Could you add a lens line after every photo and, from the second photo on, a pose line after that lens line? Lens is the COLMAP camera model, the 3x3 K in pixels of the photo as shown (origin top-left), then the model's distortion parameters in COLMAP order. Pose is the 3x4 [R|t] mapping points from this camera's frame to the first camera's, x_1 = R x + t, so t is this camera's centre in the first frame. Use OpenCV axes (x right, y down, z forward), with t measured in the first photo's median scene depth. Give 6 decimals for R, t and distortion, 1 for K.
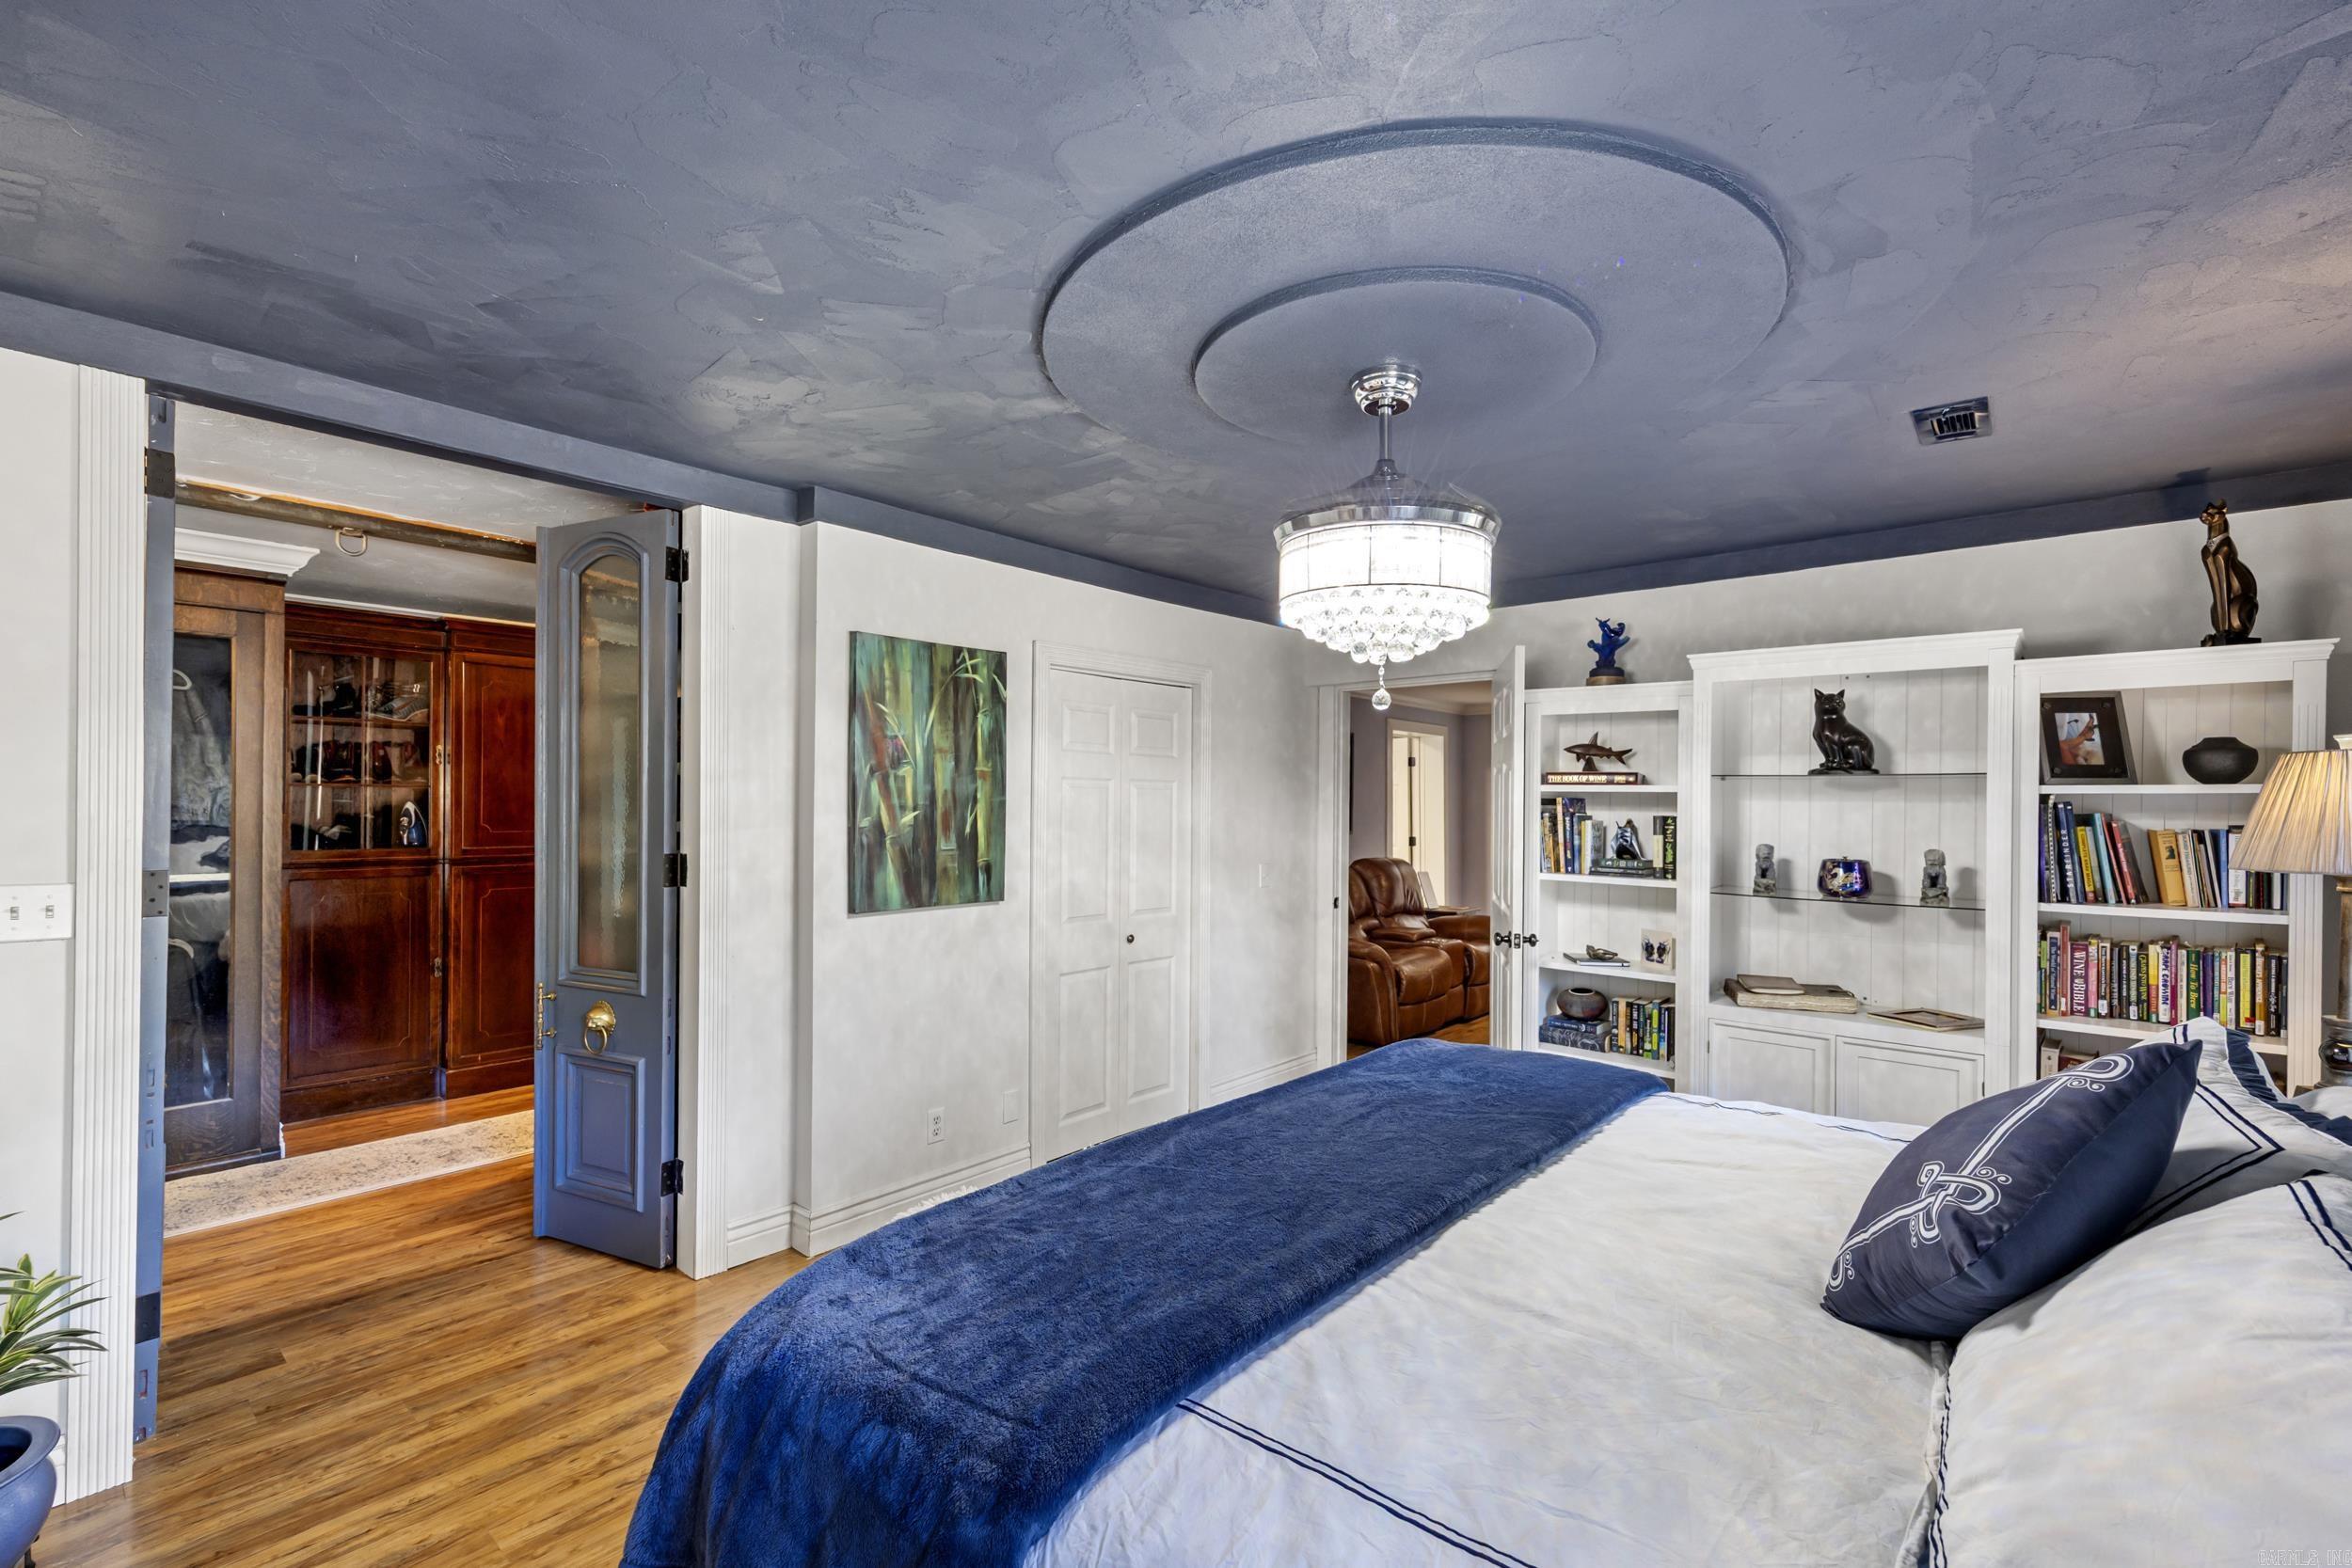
lens RADIAL K [[999.9, 0, 1185.9], [0, 999.9, 790.4], [0, 0, 1]] dist [-0.009094, 0.000124]
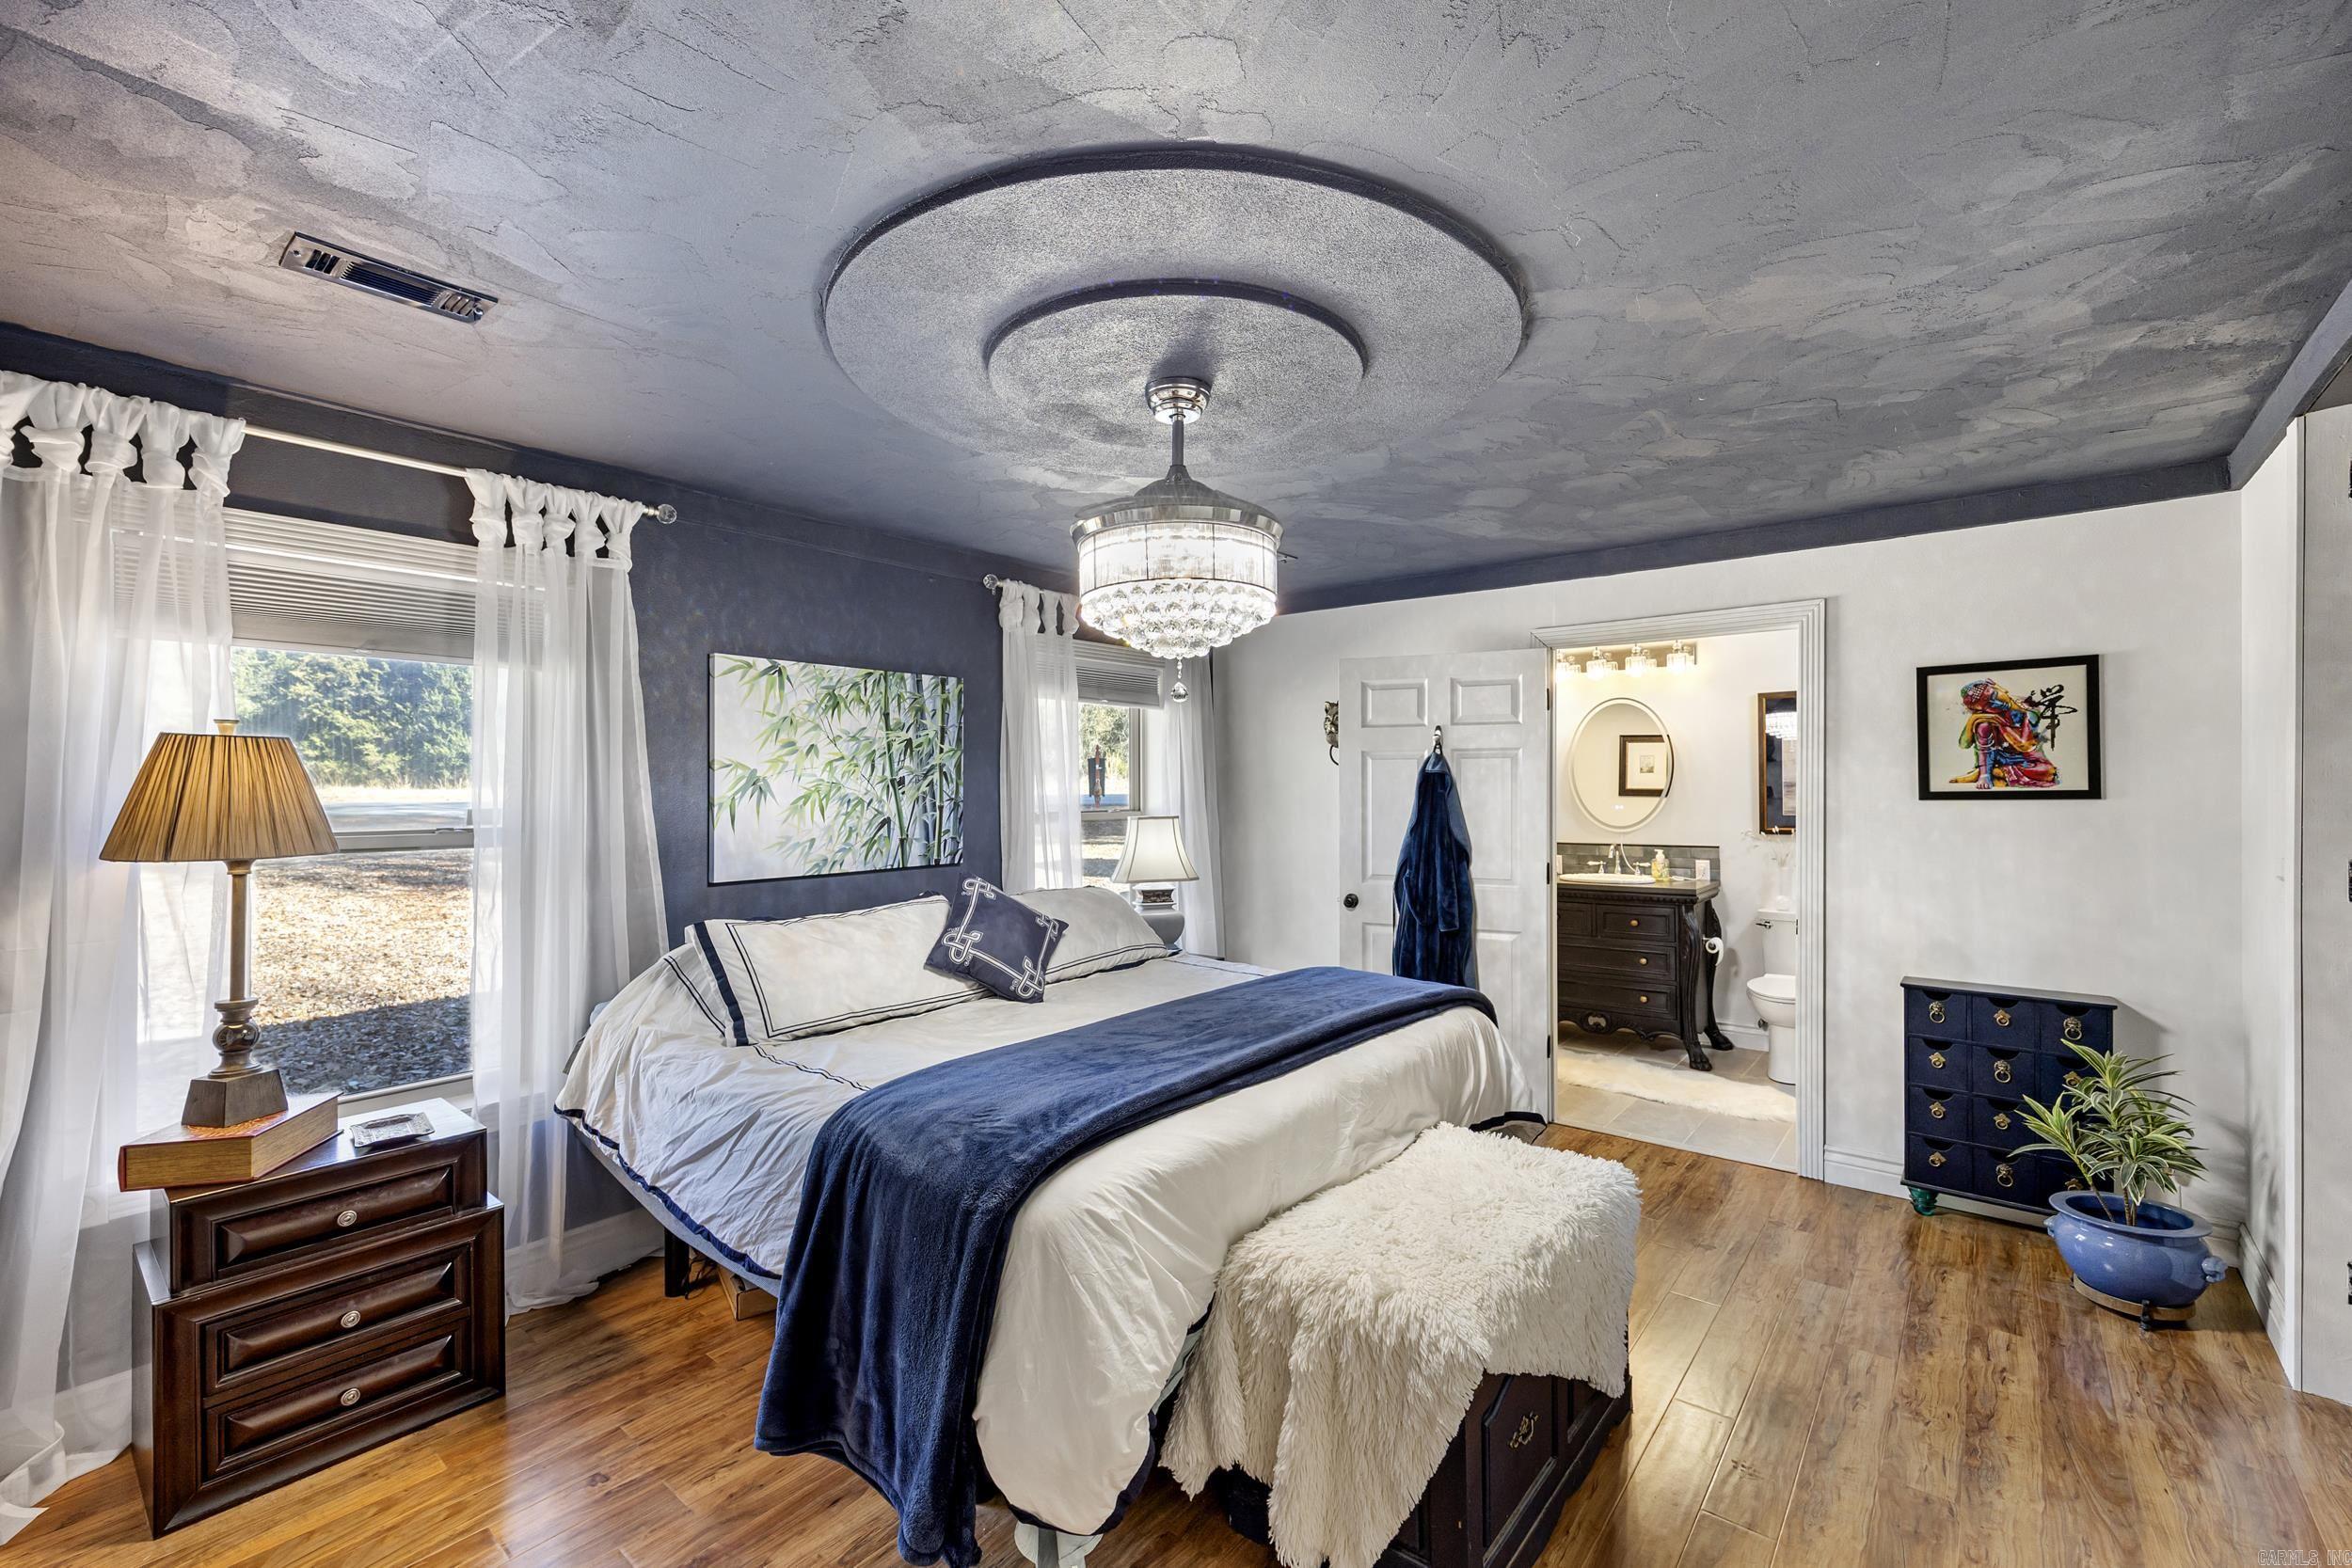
lens RADIAL K [[1004.4, 0, 1172.3], [0, 1004.4, 800.6], [0, 0, 1]] dist [0.001870, 0.000288]
pose [[-0.999982, -0.002893, -0.005172, 0.148795], [-0.002882, 0.999994, -0.002140, 0.018049], [0.005178, -0.002125, -0.999984, 1.421122]]
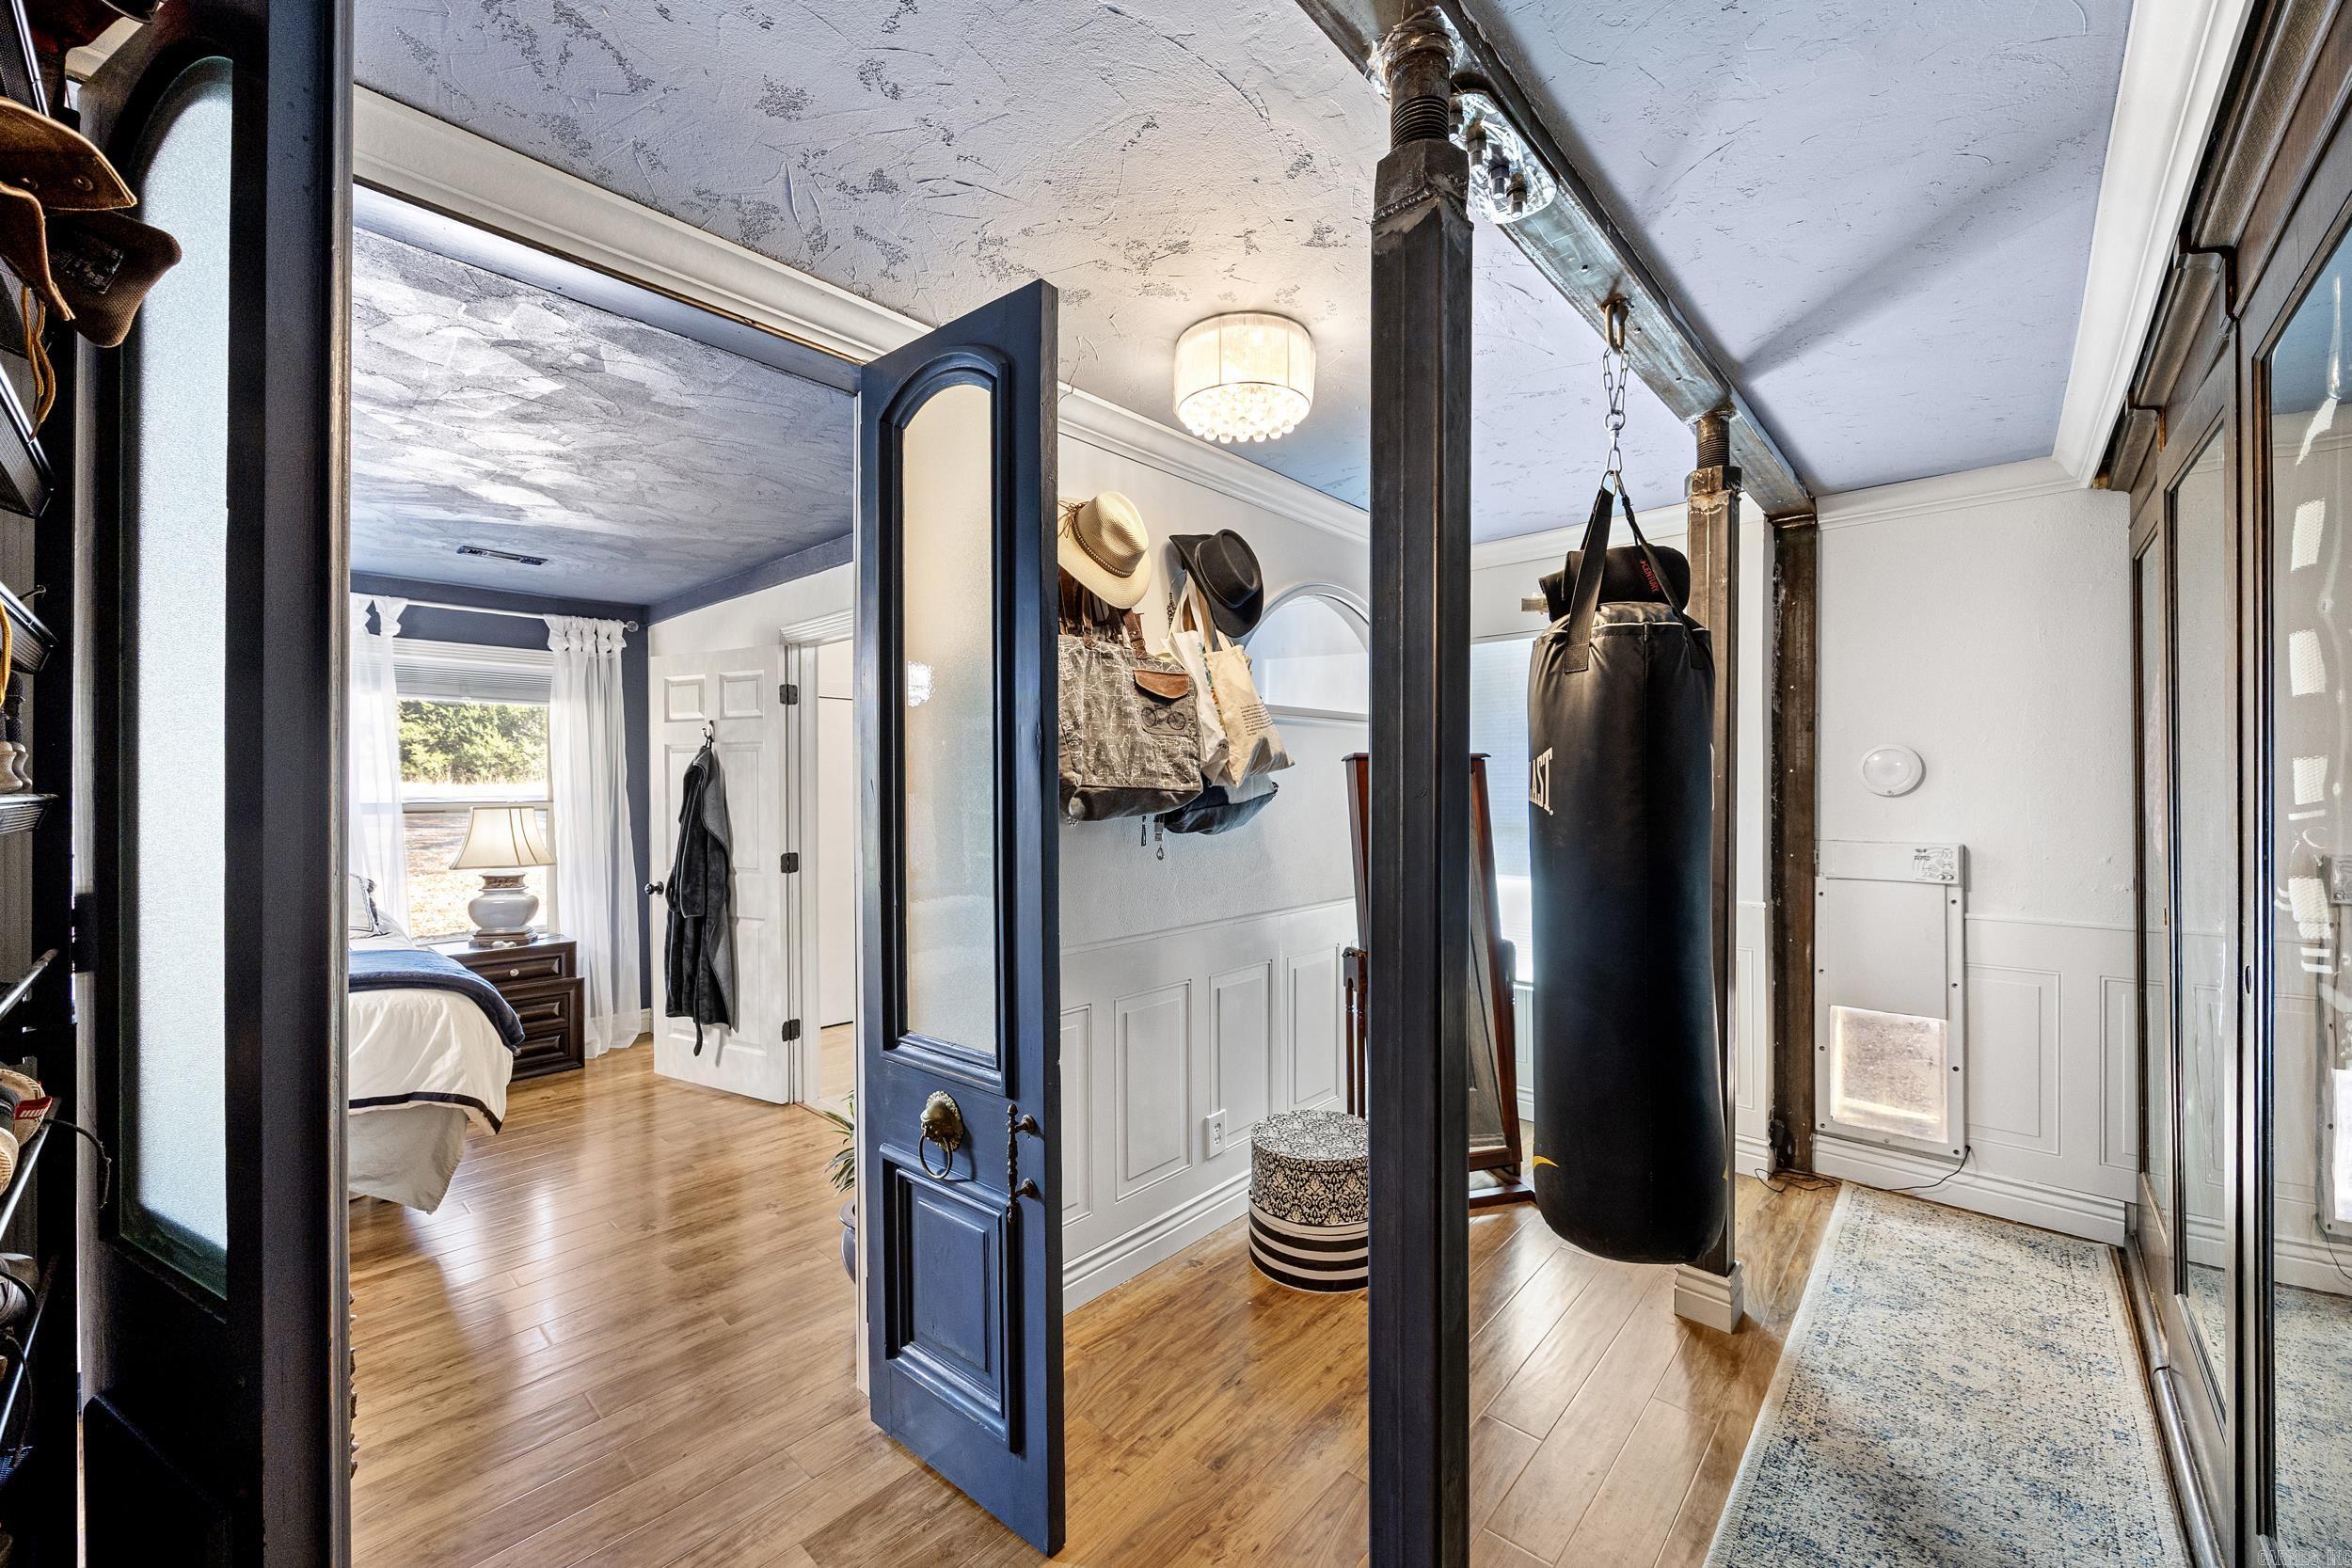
lens RADIAL K [[918.4, 0, 1179.1], [0, 918.4, 797.0], [0, 0, 1]] dist [0.000383, 0.000054]
pose [[-0.999651, -0.008411, 0.025035, -0.929687], [-0.008542, 0.999950, -0.005139, 0.021941], [-0.024990, -0.005351, -0.999673, 1.345289]]
